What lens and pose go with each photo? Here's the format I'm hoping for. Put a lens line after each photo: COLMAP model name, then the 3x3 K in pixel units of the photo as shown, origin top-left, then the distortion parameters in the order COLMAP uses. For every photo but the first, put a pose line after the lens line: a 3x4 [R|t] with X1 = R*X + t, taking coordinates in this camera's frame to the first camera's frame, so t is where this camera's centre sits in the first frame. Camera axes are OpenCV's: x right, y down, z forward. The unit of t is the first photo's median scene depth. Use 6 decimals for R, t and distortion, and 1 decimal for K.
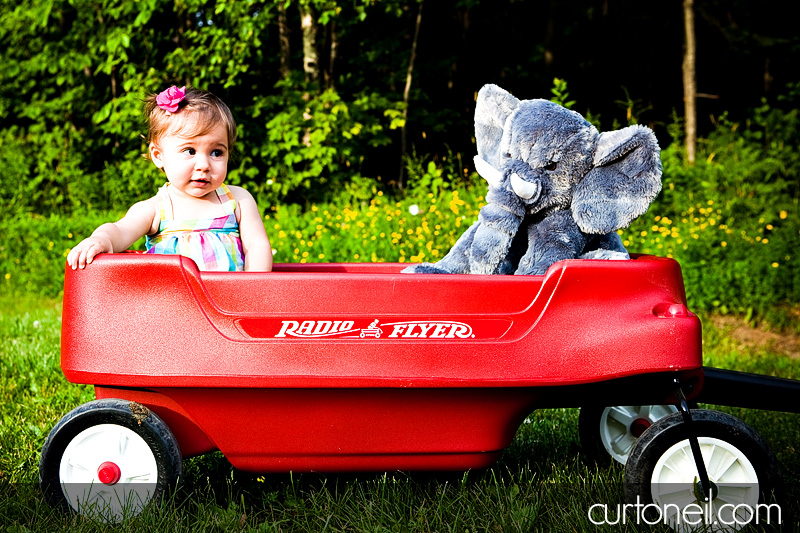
lens RADIAL K [[978.0, 0, 396.6], [0, 978.0, 267.2], [0, 0, 1]] dist [-0.083778, 0.000000]
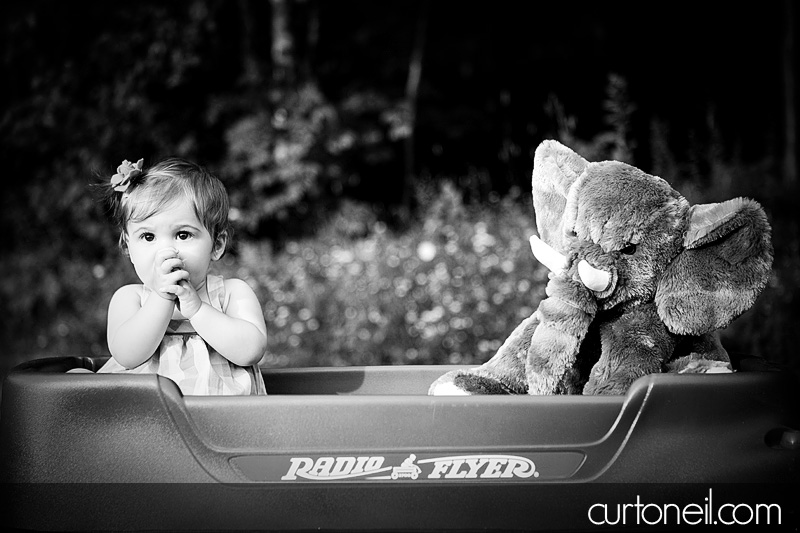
lens RADIAL K [[1348.7, 0, 406.0], [0, 1348.7, 264.8], [0, 0, 1]] dist [0.047748, 0.000000]
pose [[0.999533, -0.013273, 0.027533, -0.050504], [0.013182, 0.999907, 0.003489, -0.096867], [-0.027576, -0.003125, 0.999615, -0.077256]]
